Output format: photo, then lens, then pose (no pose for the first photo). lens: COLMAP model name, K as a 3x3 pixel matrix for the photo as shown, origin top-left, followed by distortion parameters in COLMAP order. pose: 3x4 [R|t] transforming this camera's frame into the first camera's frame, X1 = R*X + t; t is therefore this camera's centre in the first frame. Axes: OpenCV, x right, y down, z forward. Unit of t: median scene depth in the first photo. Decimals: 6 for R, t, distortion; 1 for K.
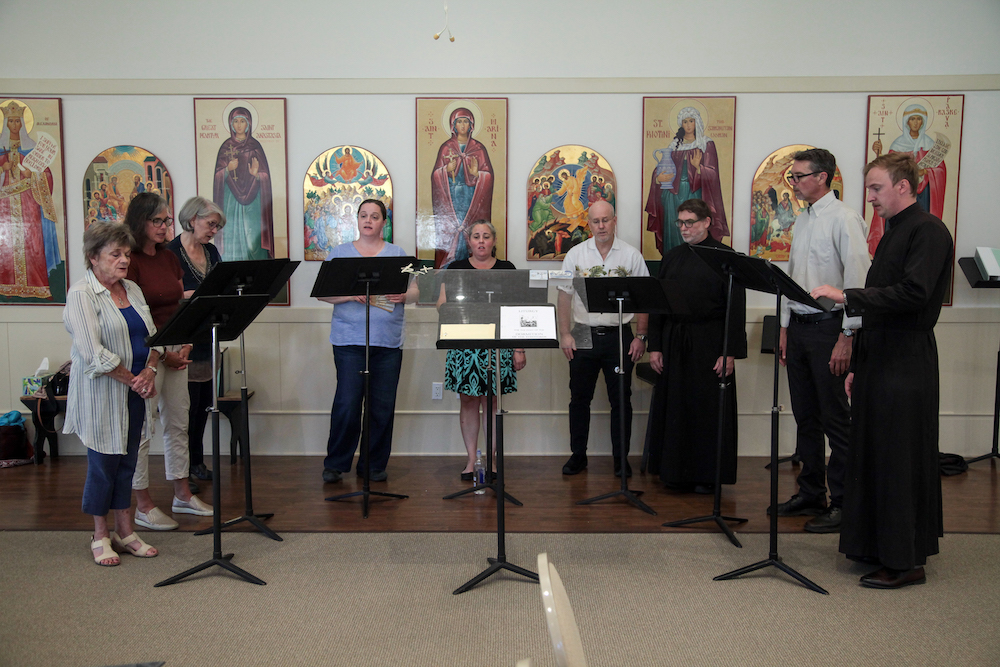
lens RADIAL K [[956.9, 0, 493.1], [0, 956.9, 335.1], [0, 0, 1]] dist [-0.005379, 0.086031]
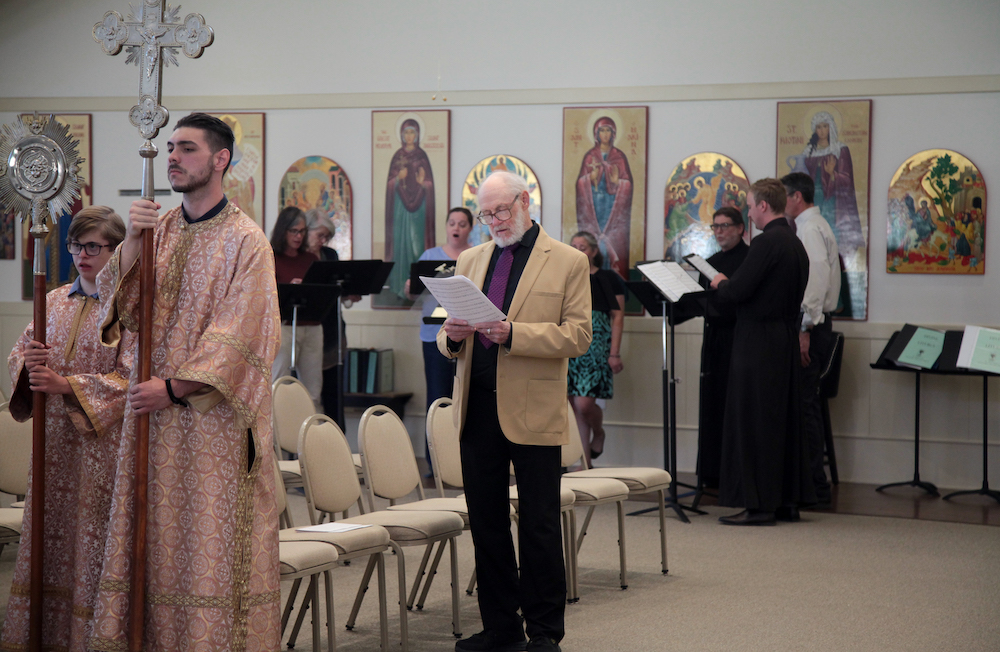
lens RADIAL K [[2395.6, 0, 500.0], [0, 2395.6, 326.0], [0, 0, 1]] dist [0.407765, -0.243600]
pose [[0.900215, 0.024796, -0.434740, 0.967014], [-0.051263, 0.997470, -0.049258, 0.111155], [0.432419, 0.066628, 0.899208, -1.298552]]
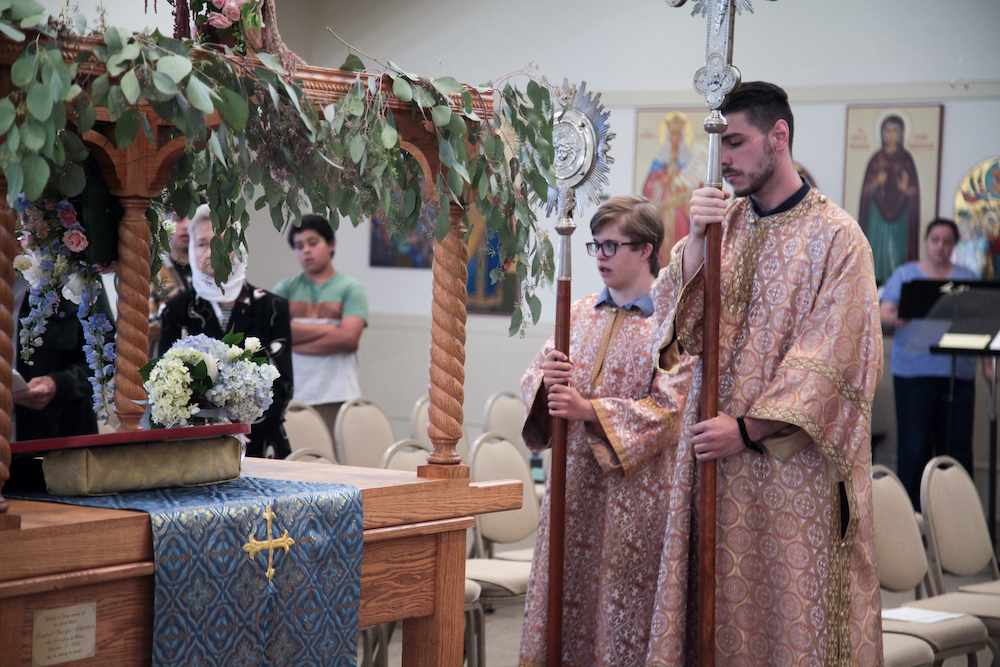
lens RADIAL K [[2502.3, 0, 500.0], [0, 2502.3, 333.5], [0, 0, 1]] dist [0.513148, -0.110942]
pose [[0.826897, 0.043744, -0.560650, 0.773782], [-0.084752, 0.995277, -0.047345, 0.109606], [0.555930, 0.086666, 0.826699, -1.154869]]
